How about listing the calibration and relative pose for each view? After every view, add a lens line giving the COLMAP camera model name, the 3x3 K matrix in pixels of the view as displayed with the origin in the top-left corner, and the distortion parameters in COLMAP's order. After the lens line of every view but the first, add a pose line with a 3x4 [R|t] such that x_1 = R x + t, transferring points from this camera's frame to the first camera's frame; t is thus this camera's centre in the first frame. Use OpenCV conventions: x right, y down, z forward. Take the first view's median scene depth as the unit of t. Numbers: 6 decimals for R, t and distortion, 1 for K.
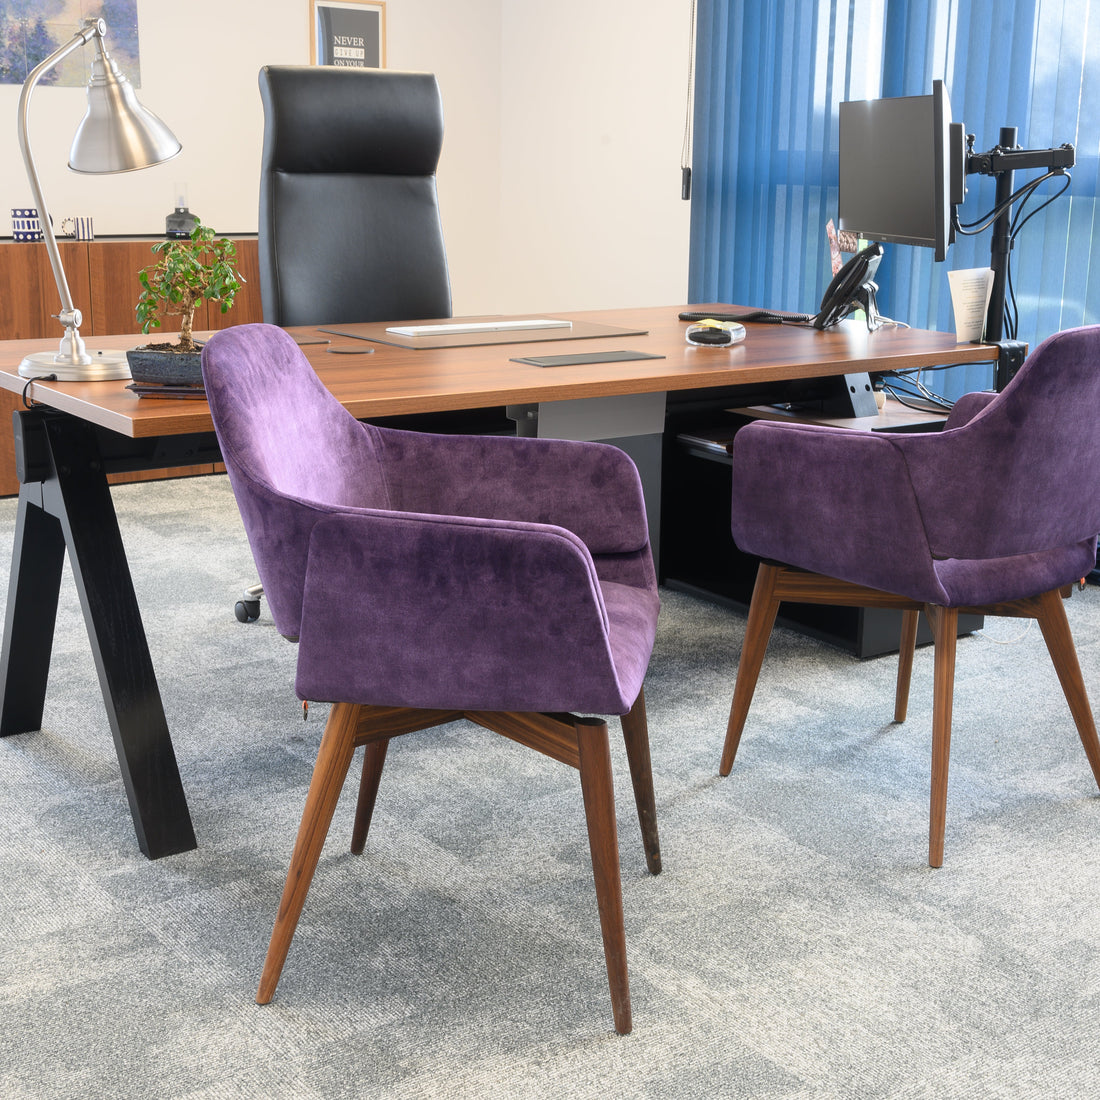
lens RADIAL K [[1560.5, 0, 550.0], [0, 1560.5, 550.0], [0, 0, 1]] dist [-0.000444, -0.032196]
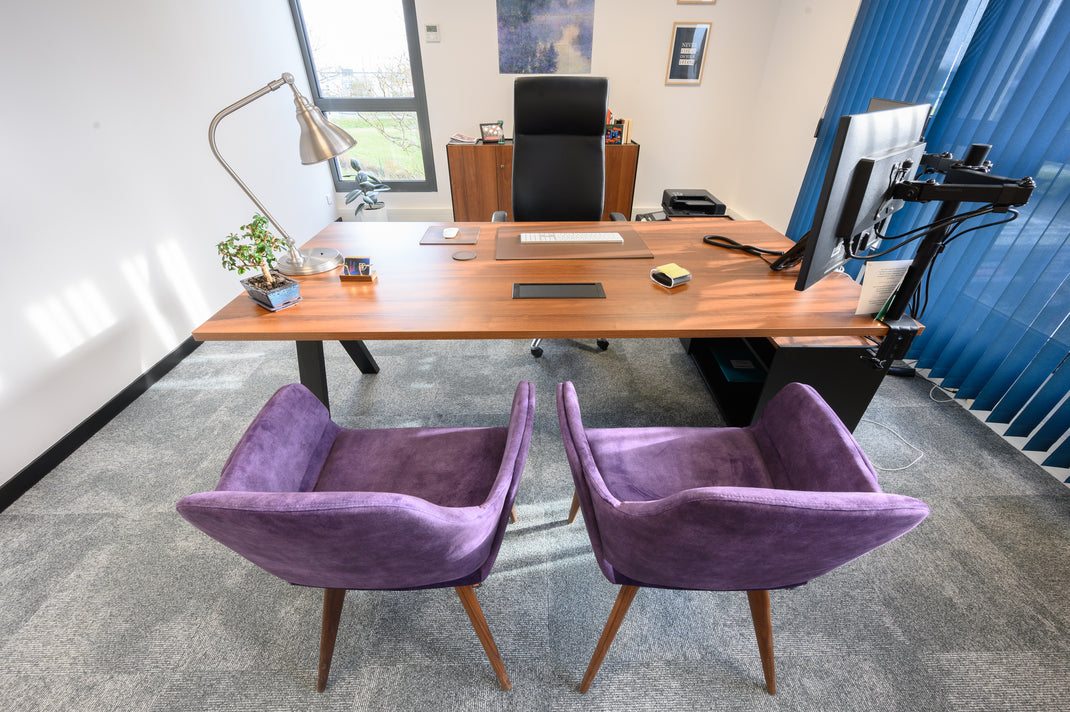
lens RADIAL K [[417.1, 0, 535.0], [0, 417.1, 356.0], [0, 0, 1]] dist [0.001484, 0.000152]
pose [[0.821999, 0.304319, -0.481361, 0.284844], [-0.126506, 0.921706, 0.366680, -0.259558], [0.555261, -0.240515, 0.796139, 0.711394]]
